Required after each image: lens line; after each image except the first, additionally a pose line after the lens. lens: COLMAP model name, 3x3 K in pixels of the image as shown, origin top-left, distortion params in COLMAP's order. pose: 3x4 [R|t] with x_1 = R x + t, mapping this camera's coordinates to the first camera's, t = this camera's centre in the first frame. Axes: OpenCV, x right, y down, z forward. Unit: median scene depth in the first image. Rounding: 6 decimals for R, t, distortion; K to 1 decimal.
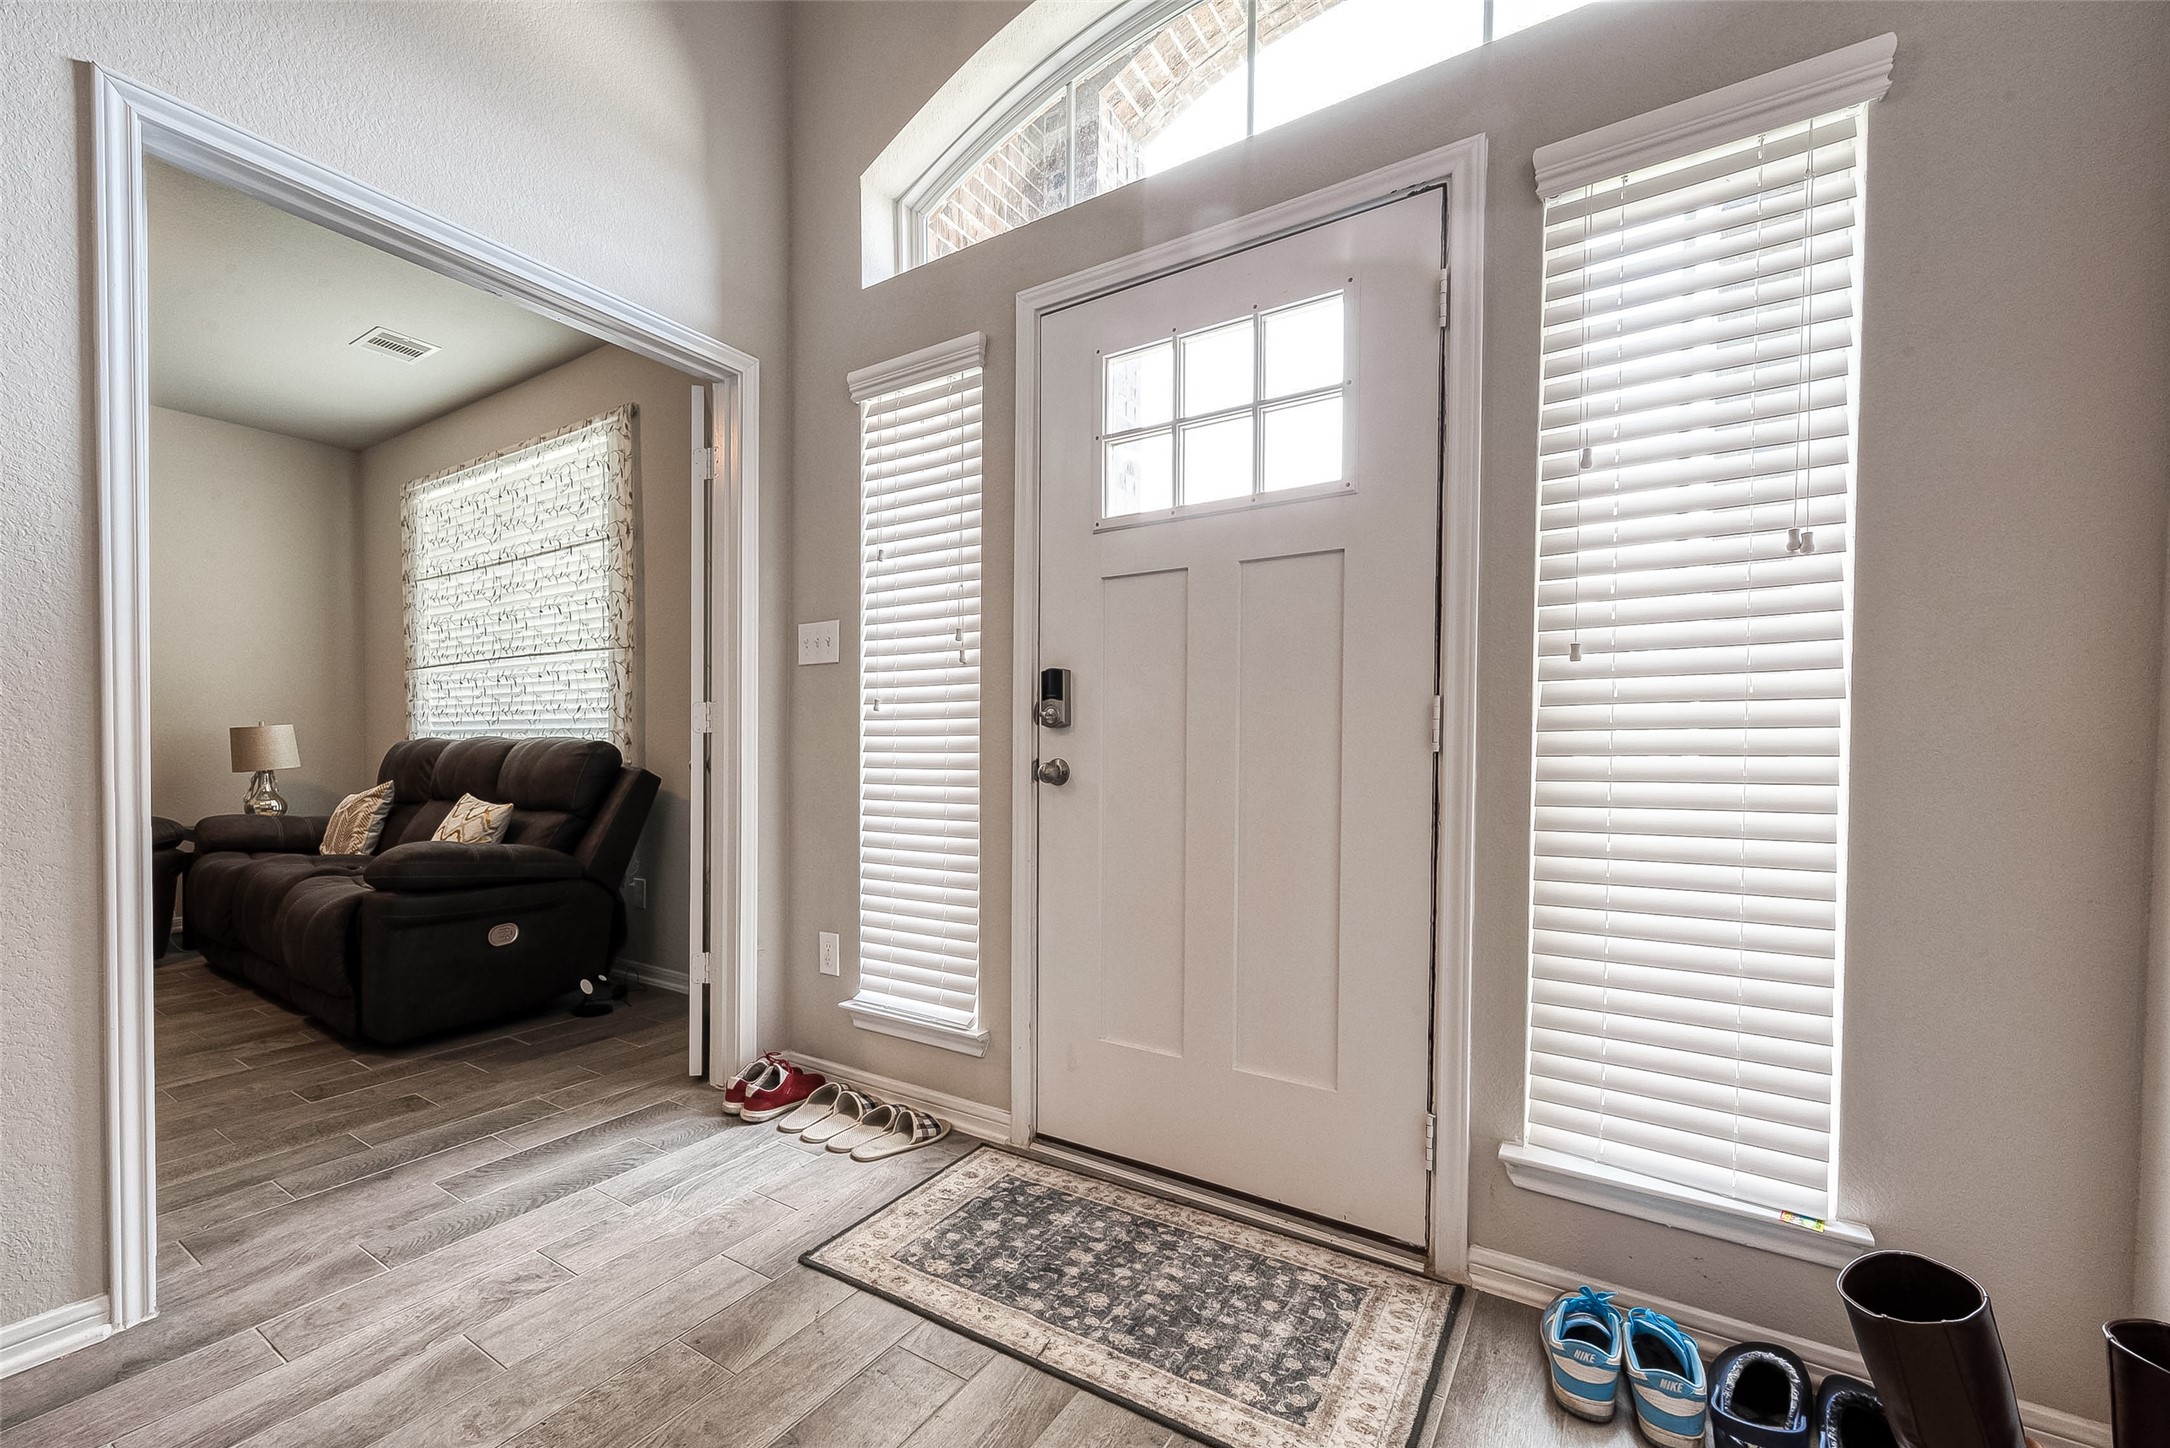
lens RADIAL K [[845.6, 0, 1009.9], [0, 845.6, 769.0], [0, 0, 1]] dist [0.003012, 0.000238]
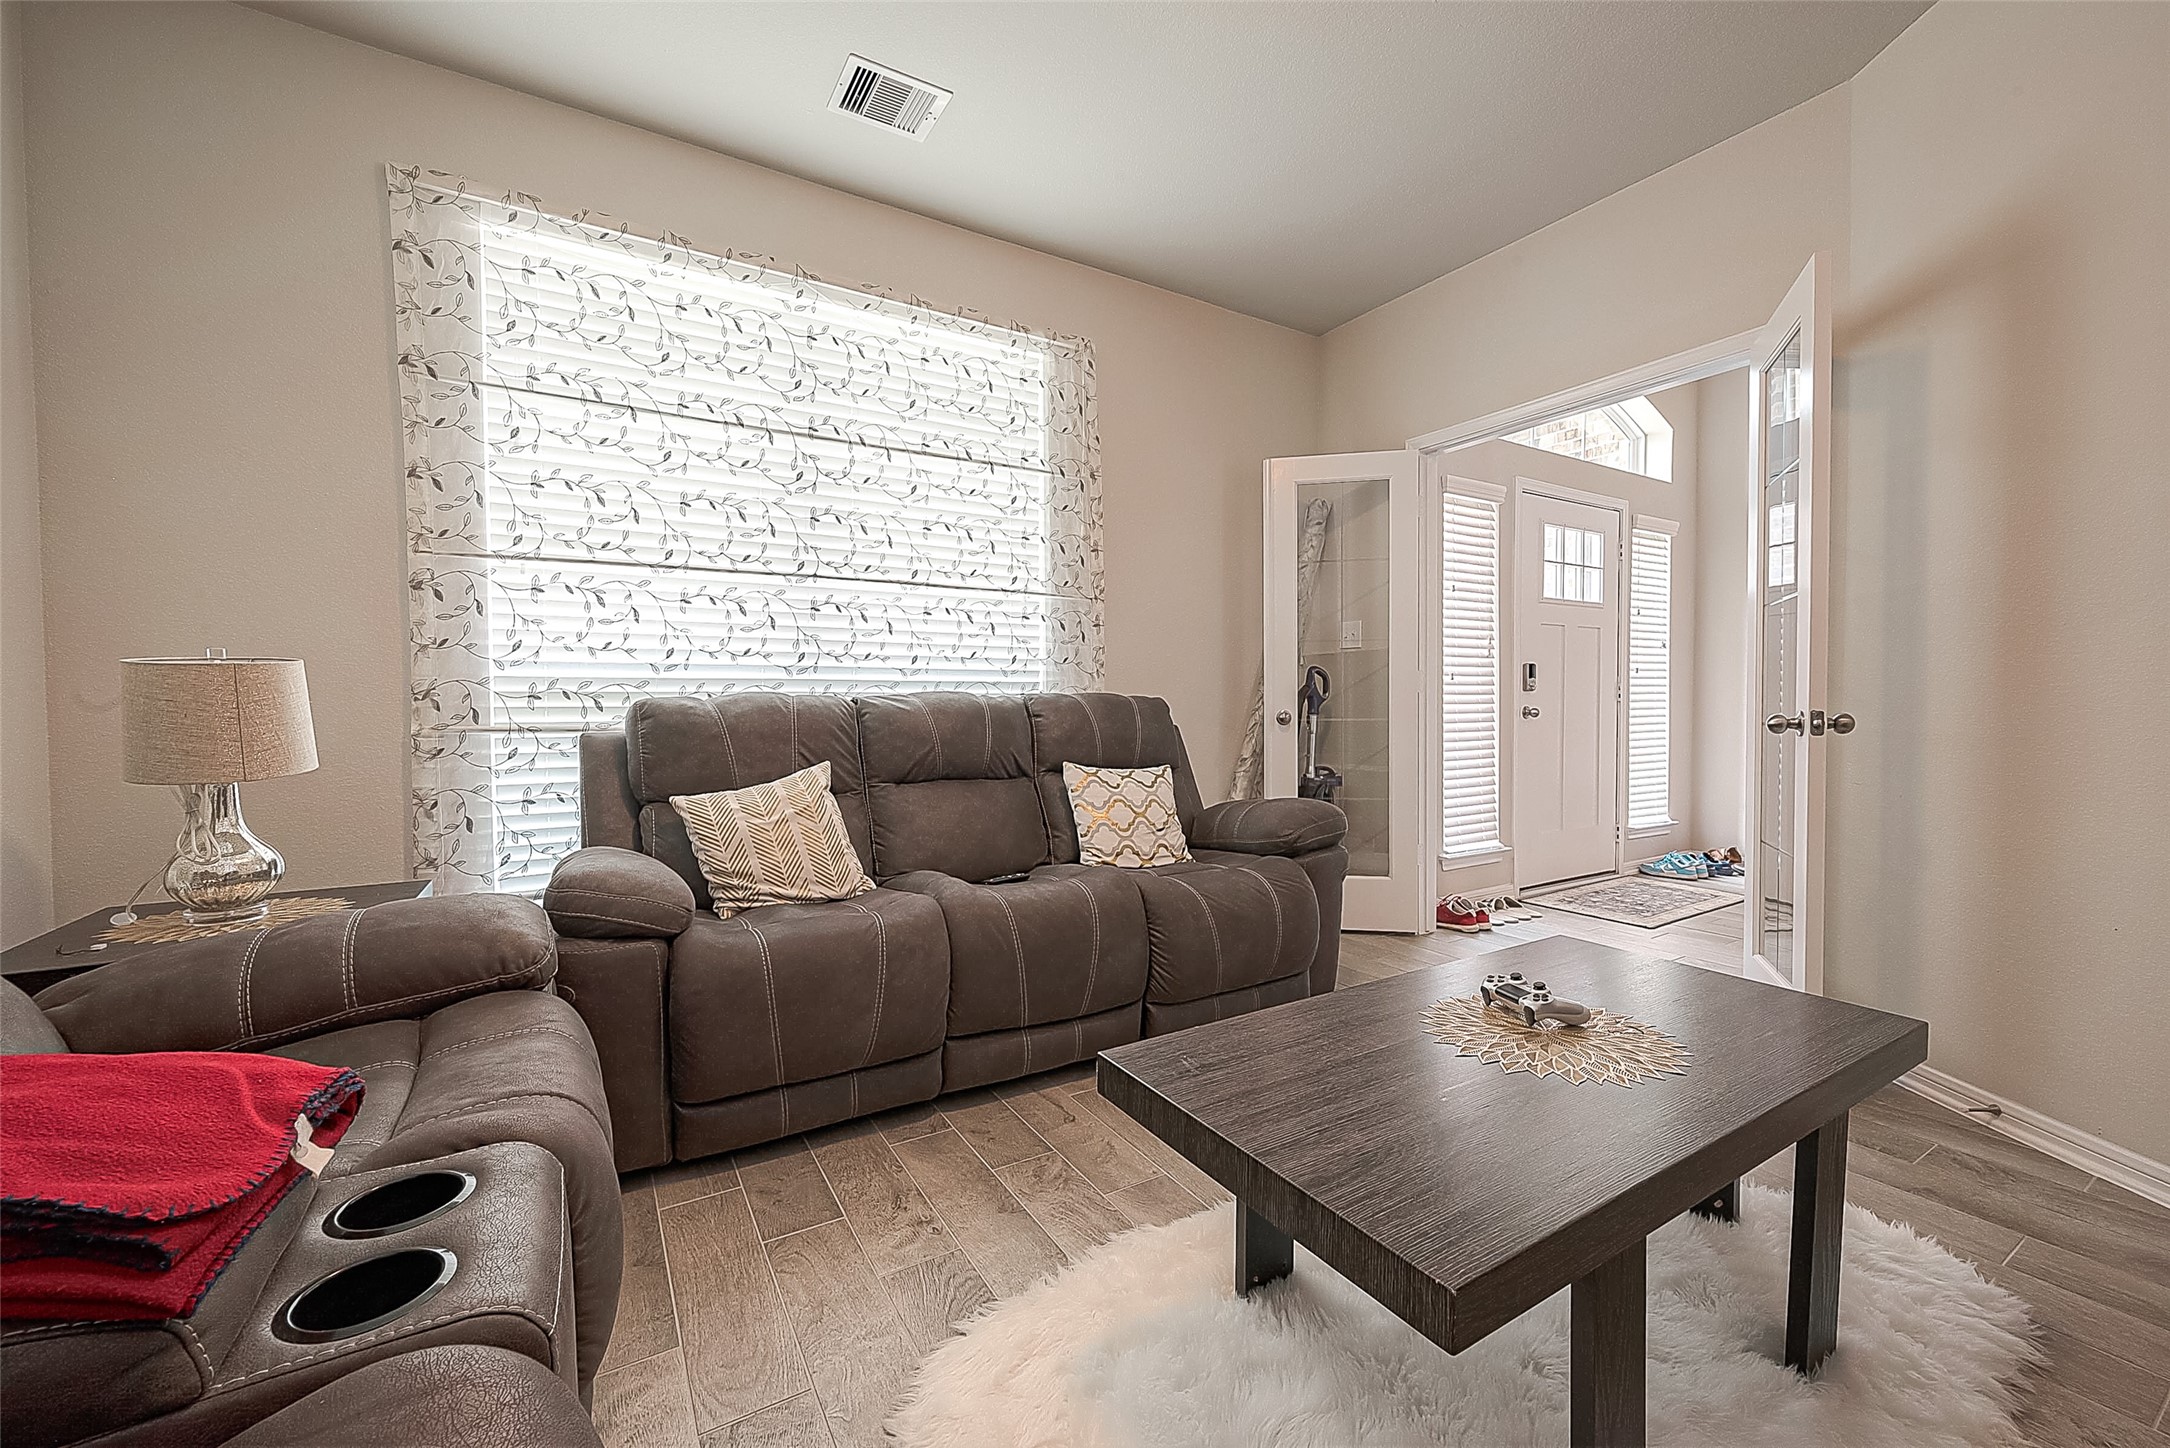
lens RADIAL K [[845.6, 0, 1079.2], [0, 845.6, 713.4], [0, 0, 1]] dist [0.003012, 0.000238]
pose [[0.447591, -0.019903, 0.894017, -1.258861], [0.027272, 0.999591, 0.008599, -0.023151], [-0.893822, 0.020532, 0.447951, 0.574430]]
